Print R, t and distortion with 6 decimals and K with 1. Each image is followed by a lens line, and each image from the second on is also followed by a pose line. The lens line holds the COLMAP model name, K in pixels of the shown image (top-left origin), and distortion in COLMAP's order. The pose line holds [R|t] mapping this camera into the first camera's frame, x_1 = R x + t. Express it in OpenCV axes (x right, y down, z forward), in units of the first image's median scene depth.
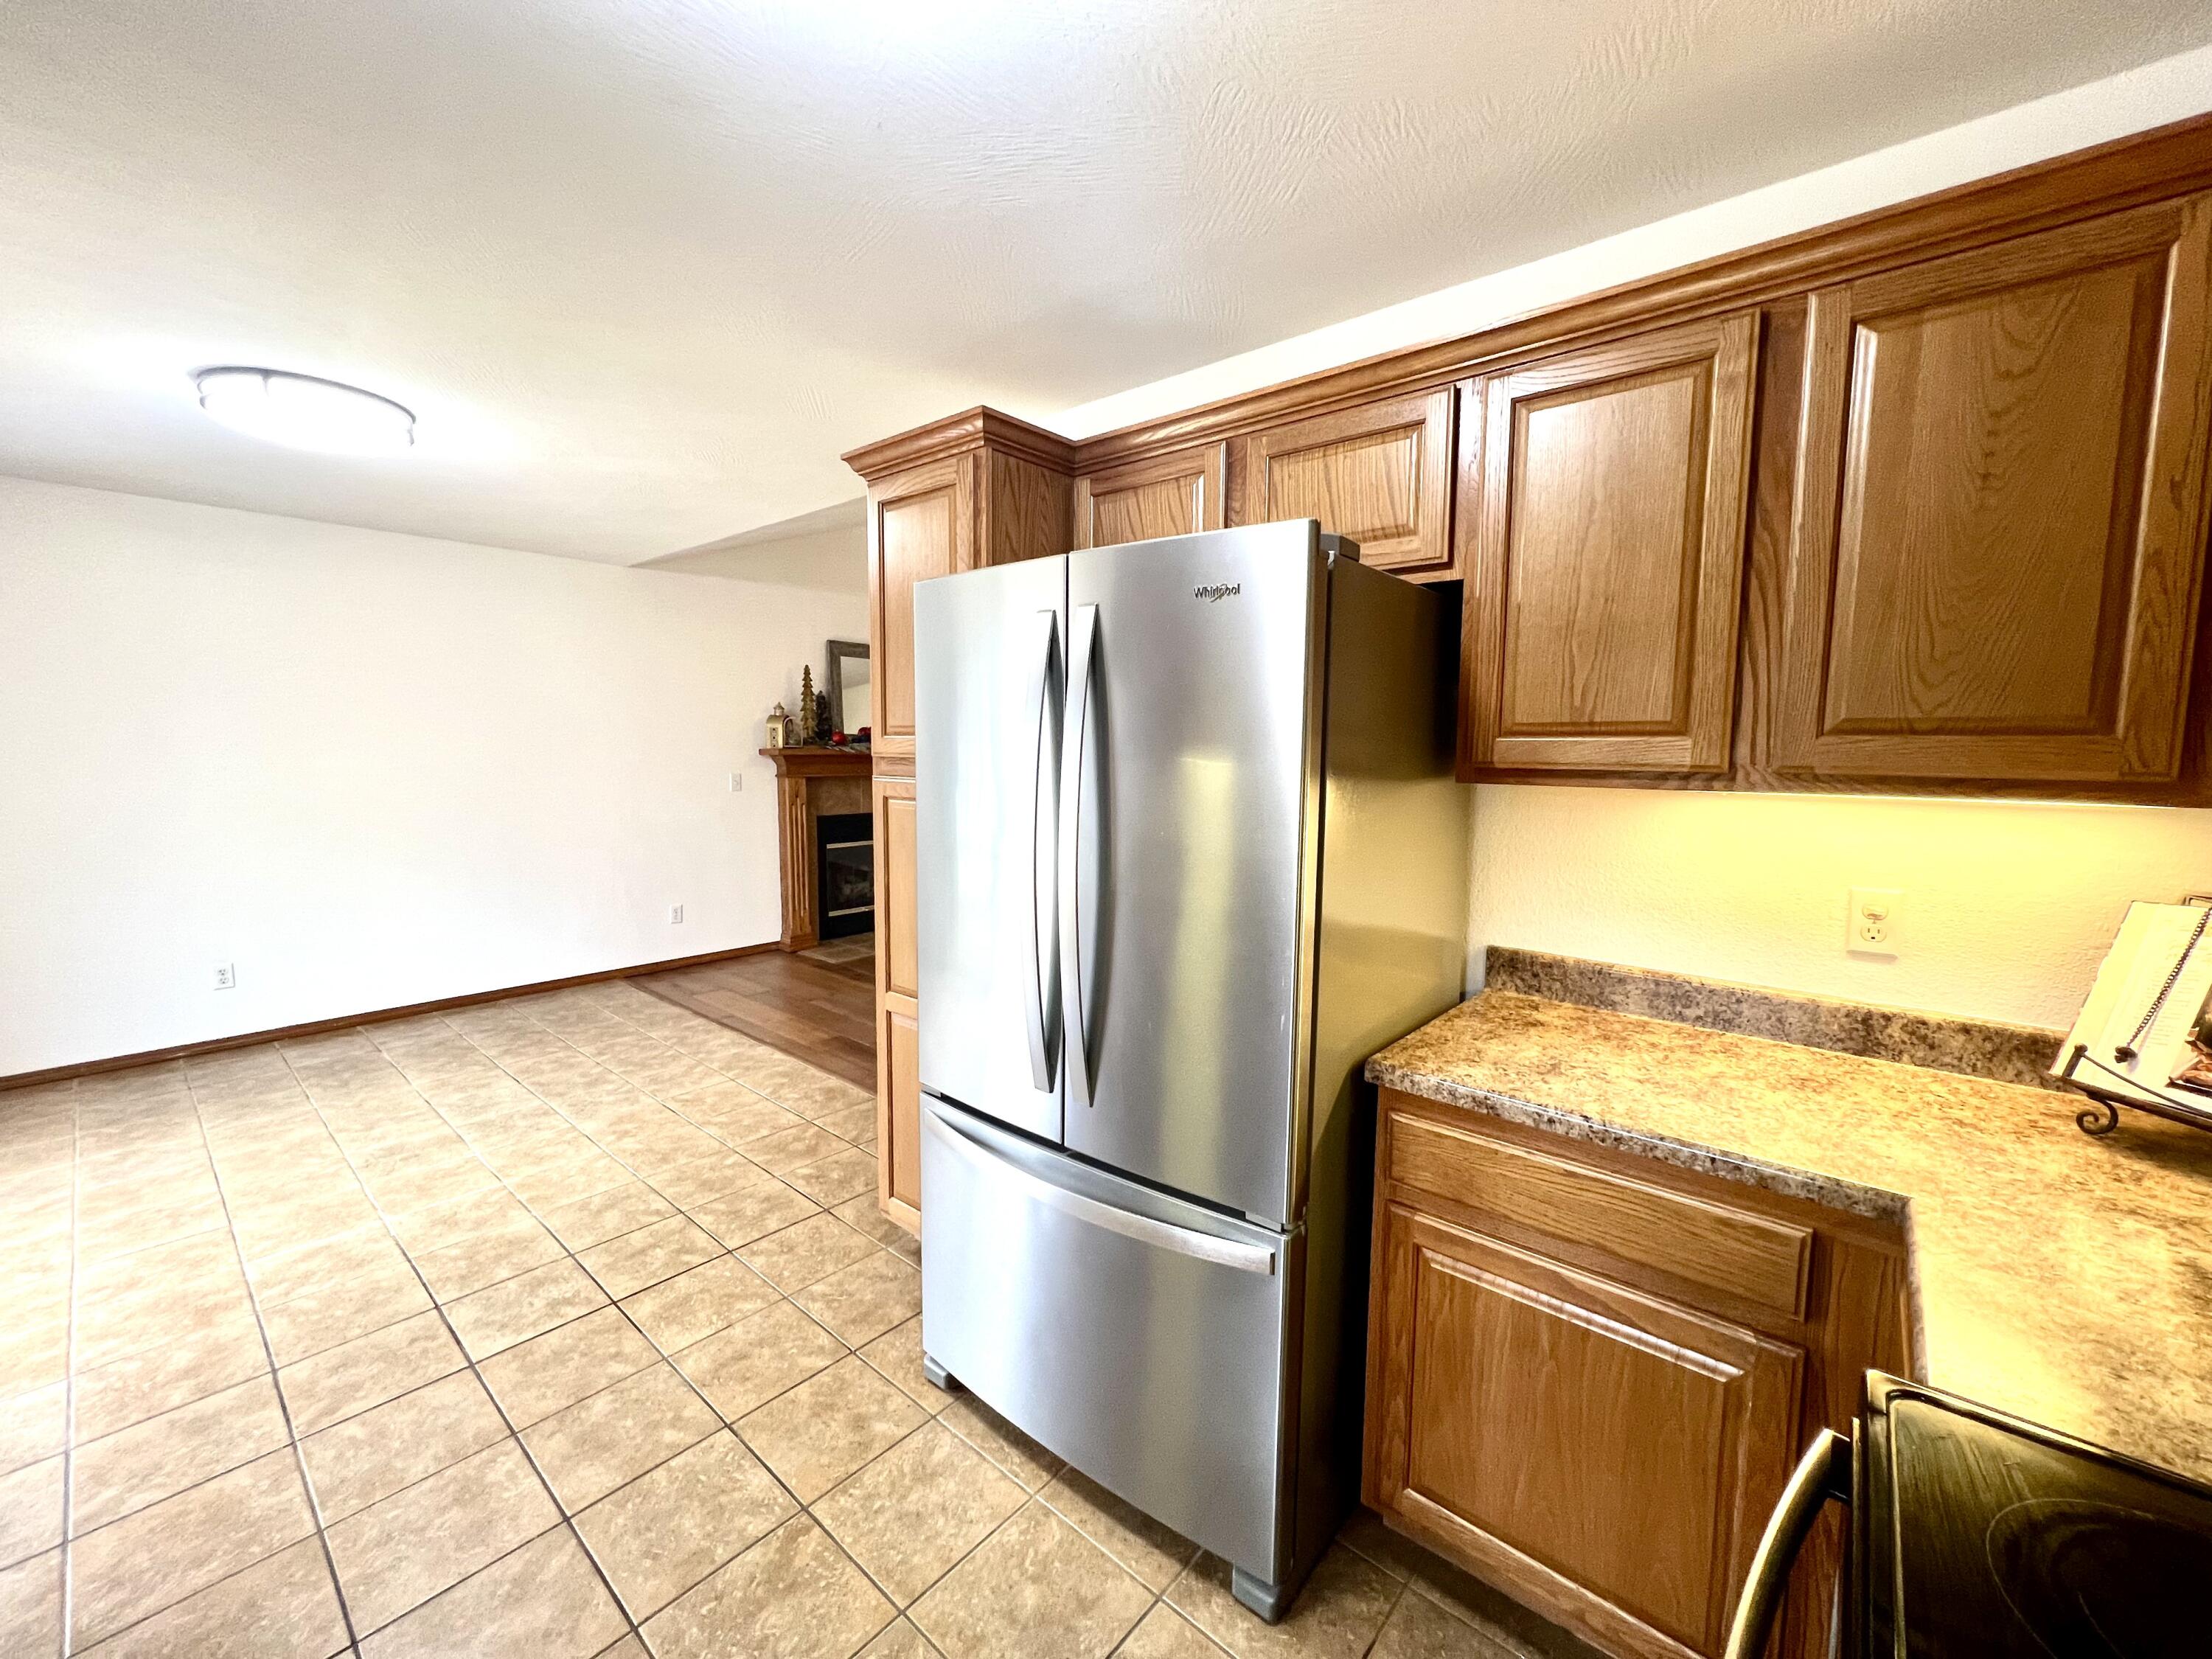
lens RADIAL K [[888.1, 0, 1105.1], [0, 888.1, 826.9], [0, 0, 1]] dist [0.000310, 0.000075]
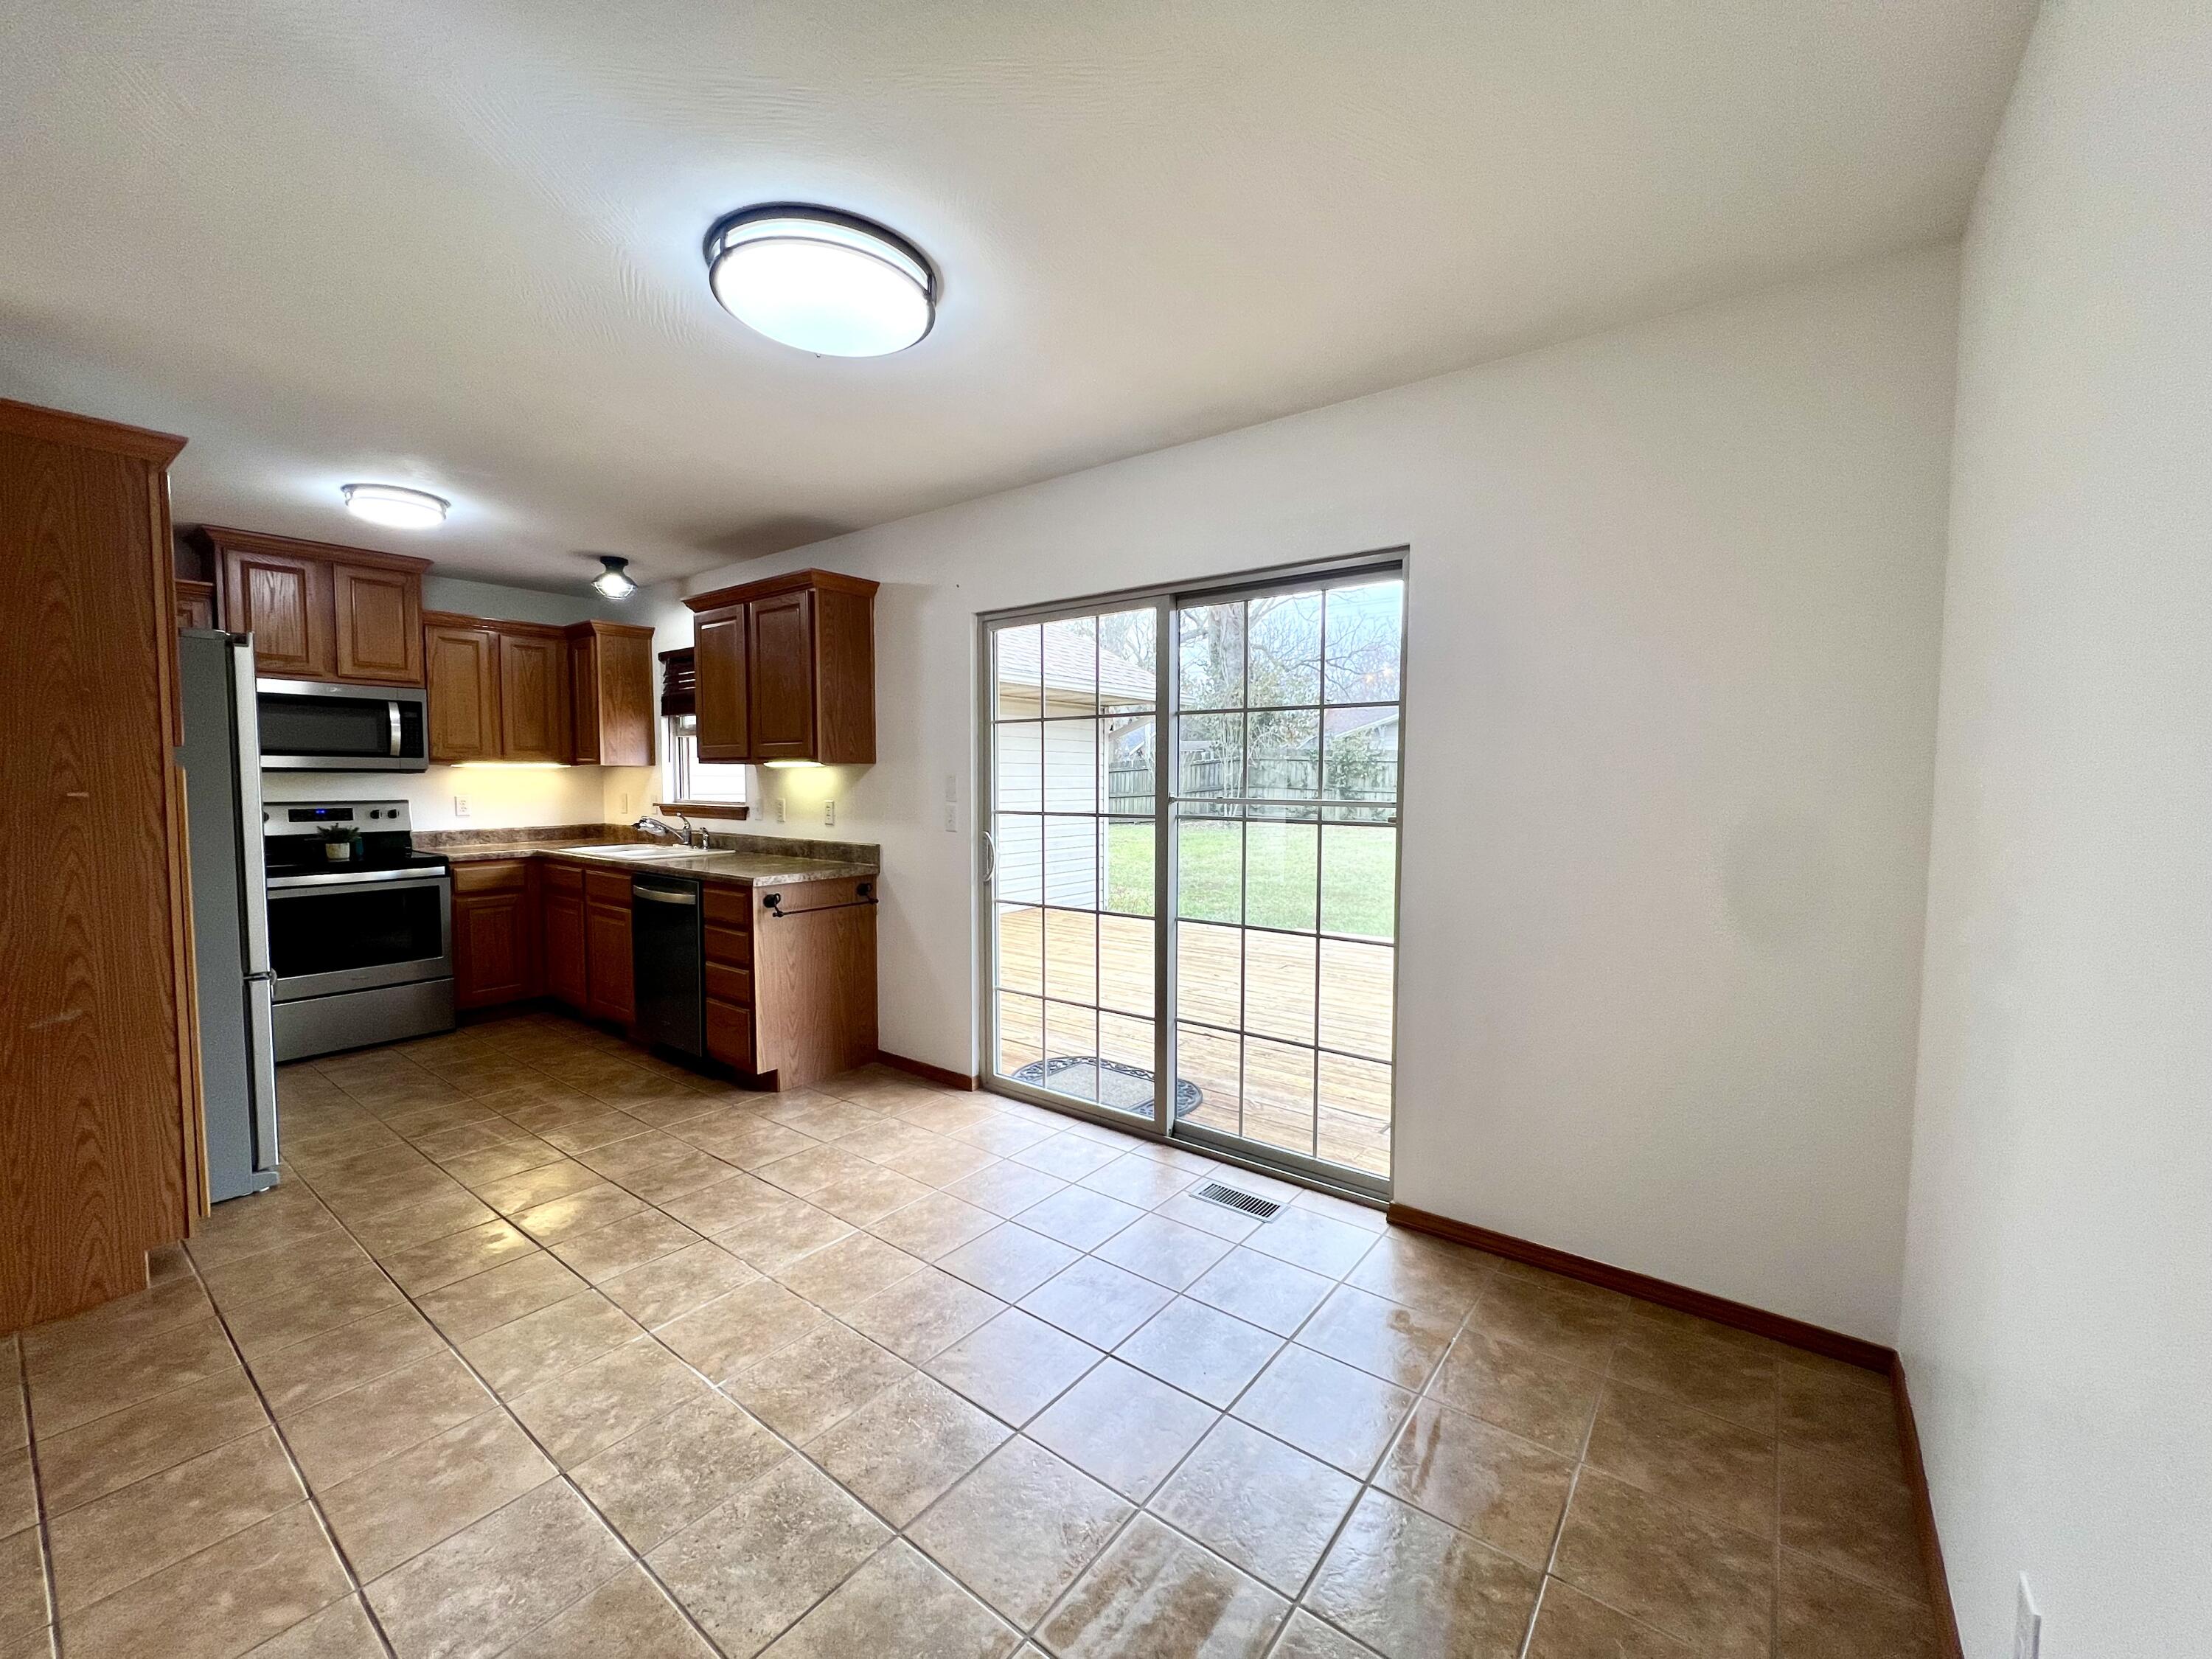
lens RADIAL K [[888.1, 0, 1100.3], [0, 888.1, 825.2], [0, 0, 1]] dist [0.000310, 0.000075]
pose [[-0.998158, -0.008727, -0.060038, -1.044137], [-0.017553, 0.988818, 0.148089, -0.134064], [0.058074, 0.148870, -0.987150, 1.754541]]
